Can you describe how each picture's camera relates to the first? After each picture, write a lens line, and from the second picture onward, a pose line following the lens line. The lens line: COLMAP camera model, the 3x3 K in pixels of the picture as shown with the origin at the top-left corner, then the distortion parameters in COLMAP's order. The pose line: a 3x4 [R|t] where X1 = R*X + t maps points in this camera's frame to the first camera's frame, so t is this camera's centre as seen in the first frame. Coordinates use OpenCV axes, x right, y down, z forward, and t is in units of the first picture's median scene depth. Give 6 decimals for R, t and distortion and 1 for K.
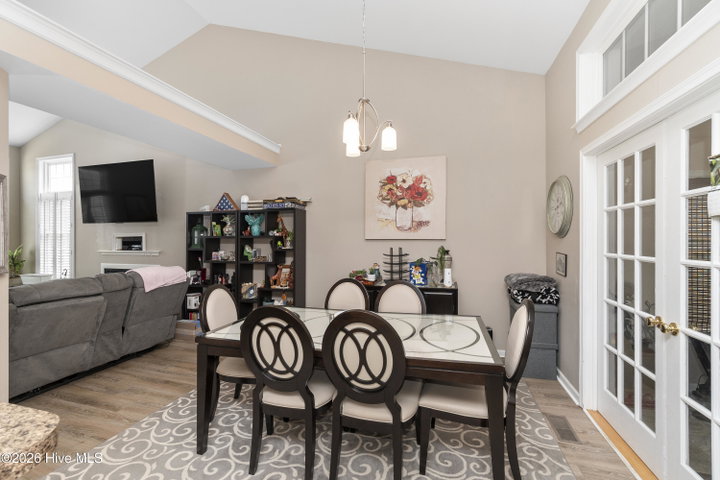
lens RADIAL K [[311.6, 0, 353.6], [0, 311.6, 238.9], [0, 0, 1]] dist [0.000141, 0.000355]
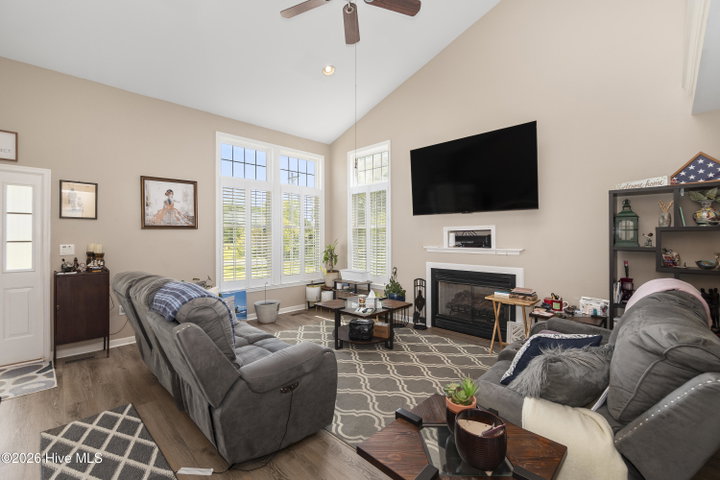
lens RADIAL K [[311.6, 0, 353.6], [0, 311.6, 238.9], [0, 0, 1]] dist [0.000141, 0.000355]
pose [[0.873117, 0.005855, -0.487475, -0.688777], [-0.000770, 0.999943, 0.010631, 0.007040], [0.487510, -0.008907, 0.873072, 0.186328]]
